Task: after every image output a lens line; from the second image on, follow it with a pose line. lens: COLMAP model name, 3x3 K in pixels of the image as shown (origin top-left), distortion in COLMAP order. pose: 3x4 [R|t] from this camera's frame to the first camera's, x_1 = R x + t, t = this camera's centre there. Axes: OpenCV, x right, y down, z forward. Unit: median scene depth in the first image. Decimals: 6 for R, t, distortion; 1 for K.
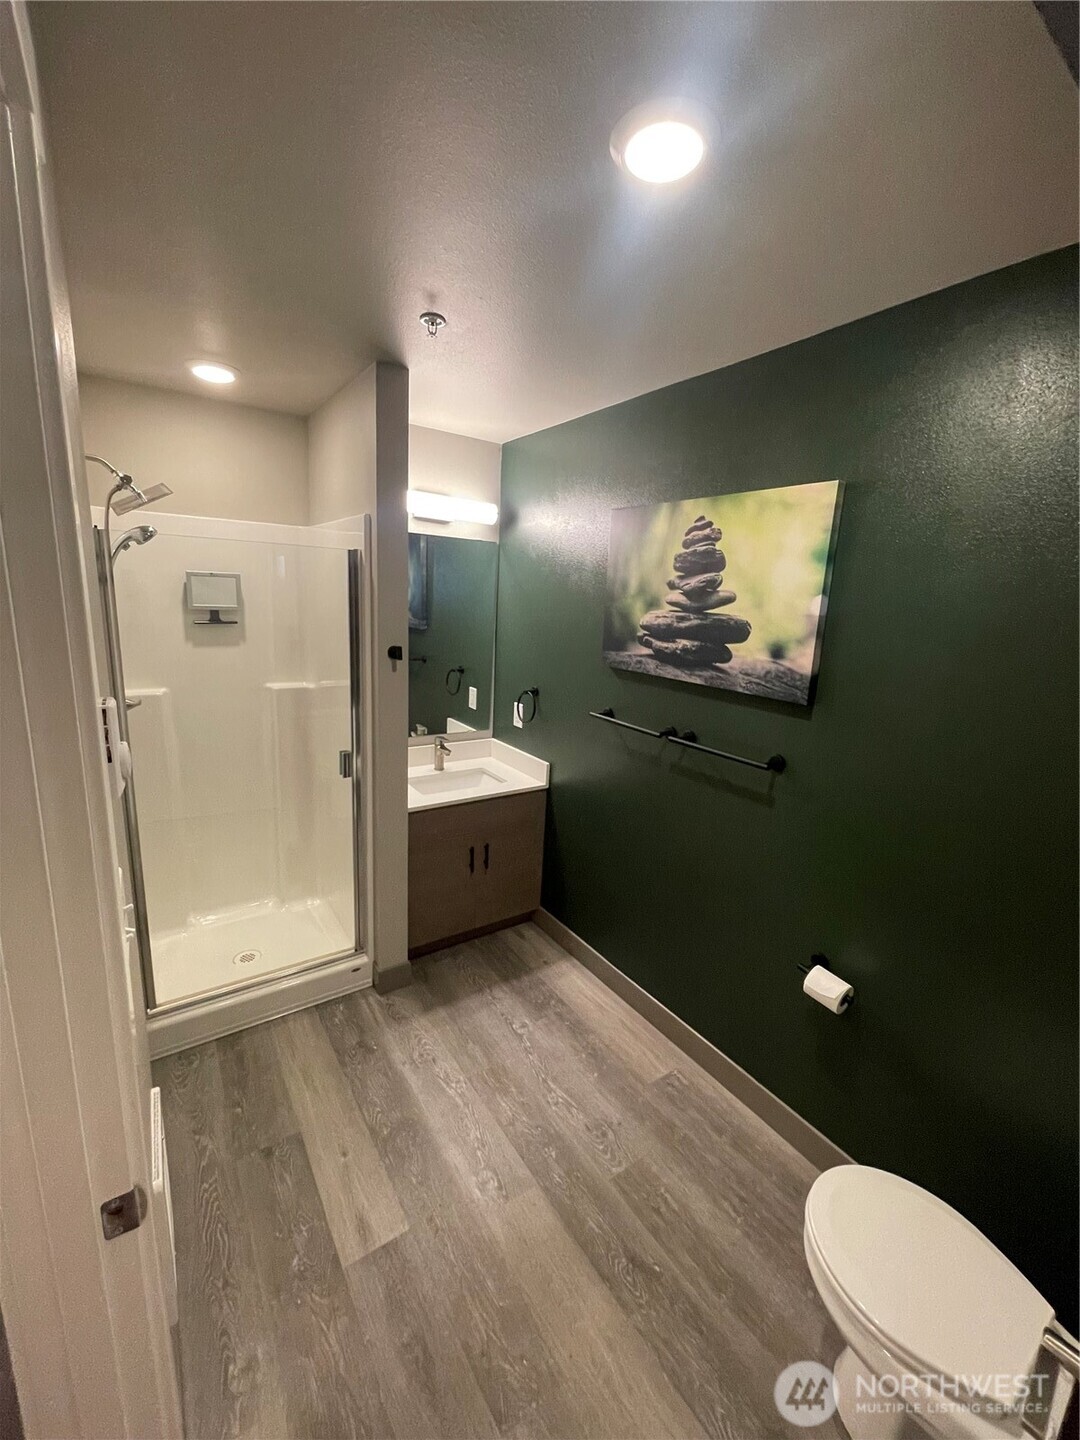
lens RADIAL K [[579.1, 0, 540.8], [0, 579.1, 716.1], [0, 0, 1]] dist [-0.000978, -0.000502]
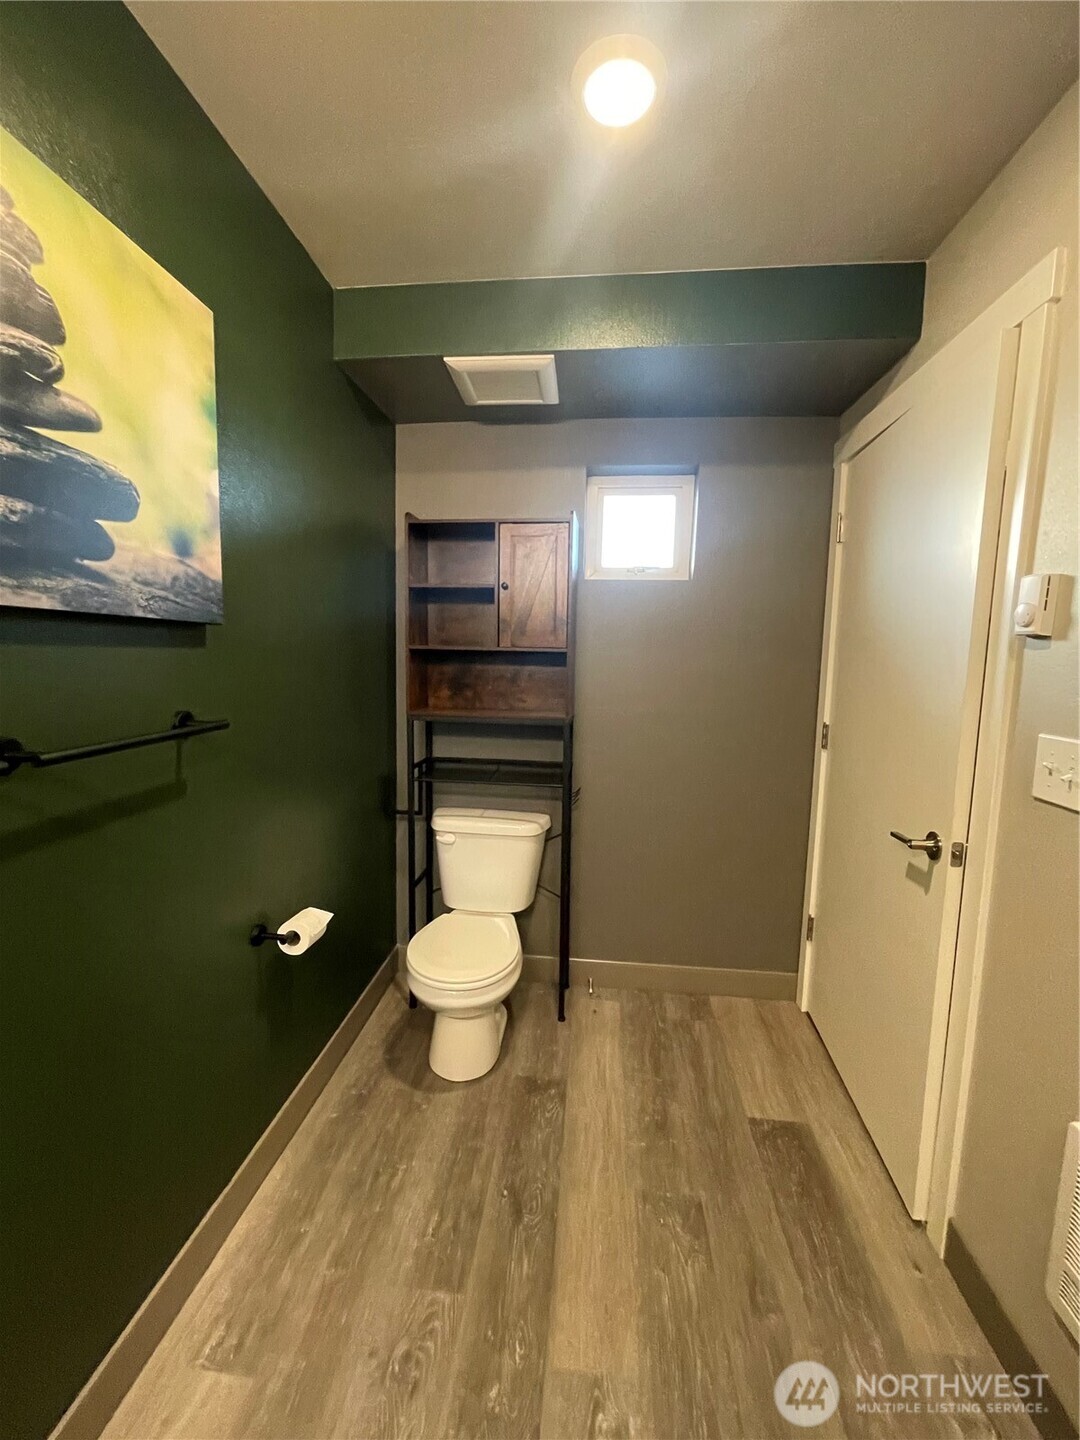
lens RADIAL K [[579.1, 0, 540.8], [0, 579.1, 716.1], [0, 0, 1]] dist [-0.000978, -0.000502]
pose [[-0.760131, -0.135613, 0.635460, -0.293080], [0.075711, 0.952831, 0.293907, -0.083855], [-0.645343, 0.271519, -0.714009, 1.173158]]
